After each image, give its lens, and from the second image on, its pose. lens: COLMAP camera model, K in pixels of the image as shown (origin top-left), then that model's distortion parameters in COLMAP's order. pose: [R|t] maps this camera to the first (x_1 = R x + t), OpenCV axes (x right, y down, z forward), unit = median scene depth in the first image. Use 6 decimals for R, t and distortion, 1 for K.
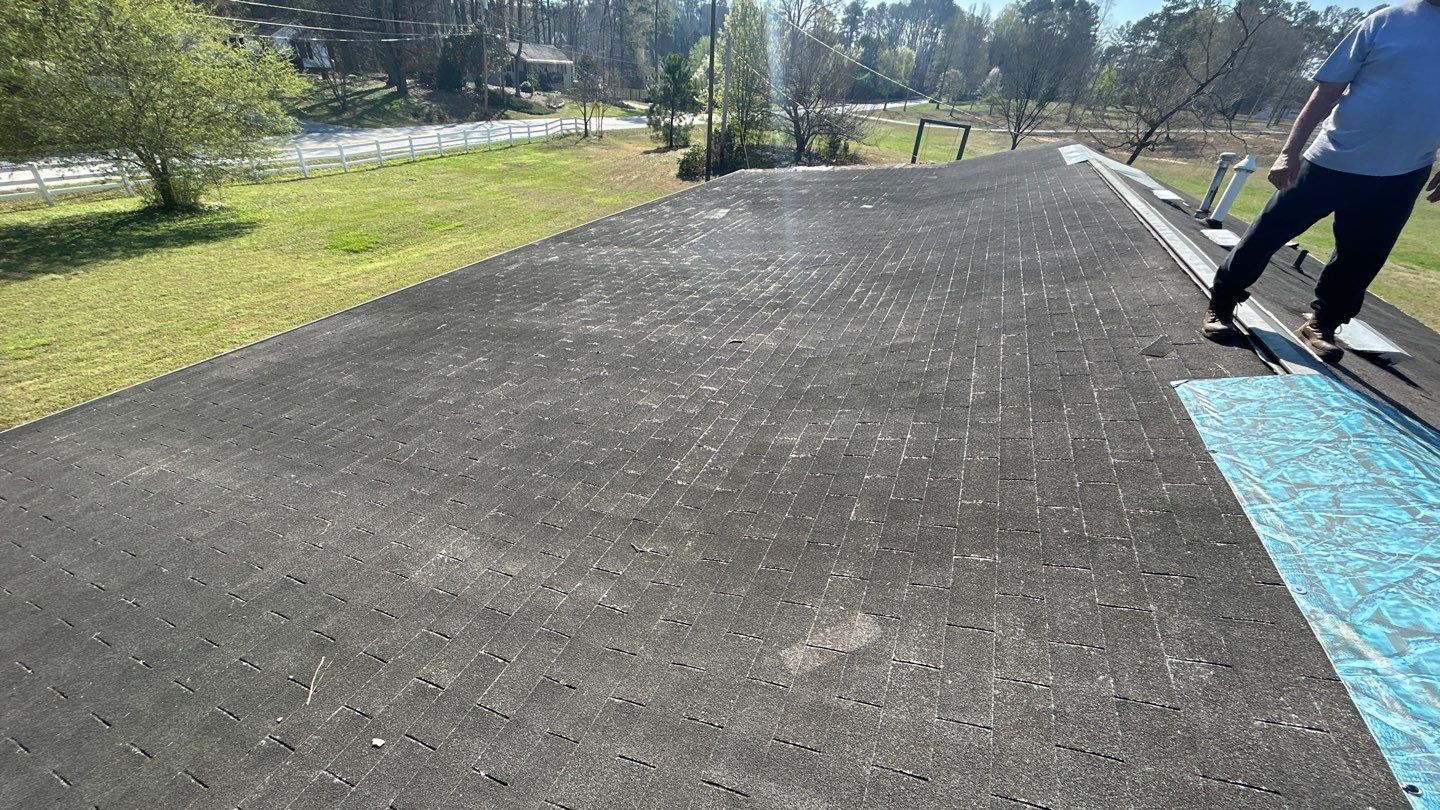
lens RADIAL K [[600.5, 0, 720.0], [0, 600.5, 405.0], [0, 0, 1]] dist [0.008483, 0.000301]
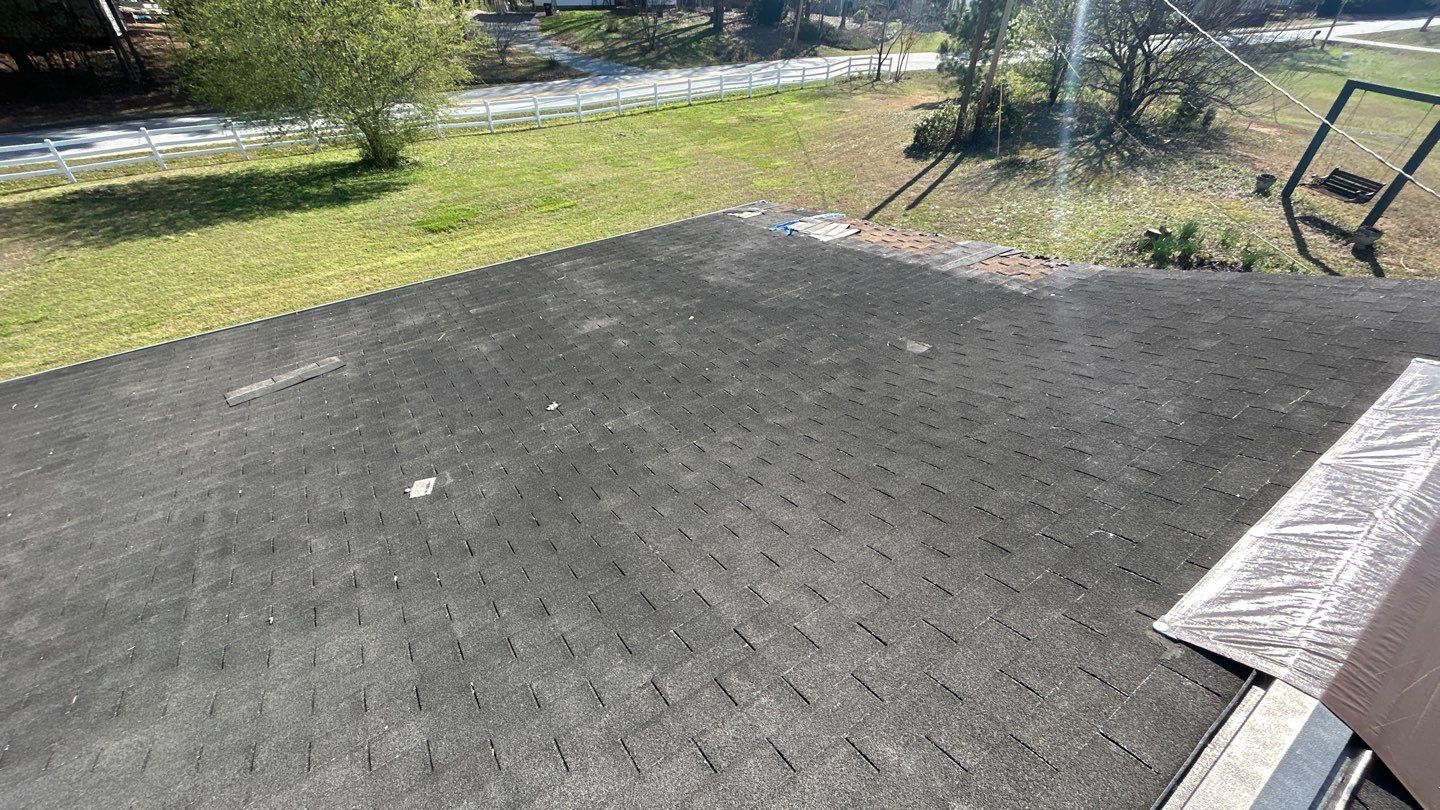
lens RADIAL K [[600.5, 0, 720.0], [0, 600.5, 405.0], [0, 0, 1]] dist [0.008483, 0.000301]
pose [[0.849594, 0.263435, -0.456938, 0.105676], [-0.219669, 0.964354, 0.147538, -0.100730], [0.479517, -0.024973, 0.877177, 0.176261]]
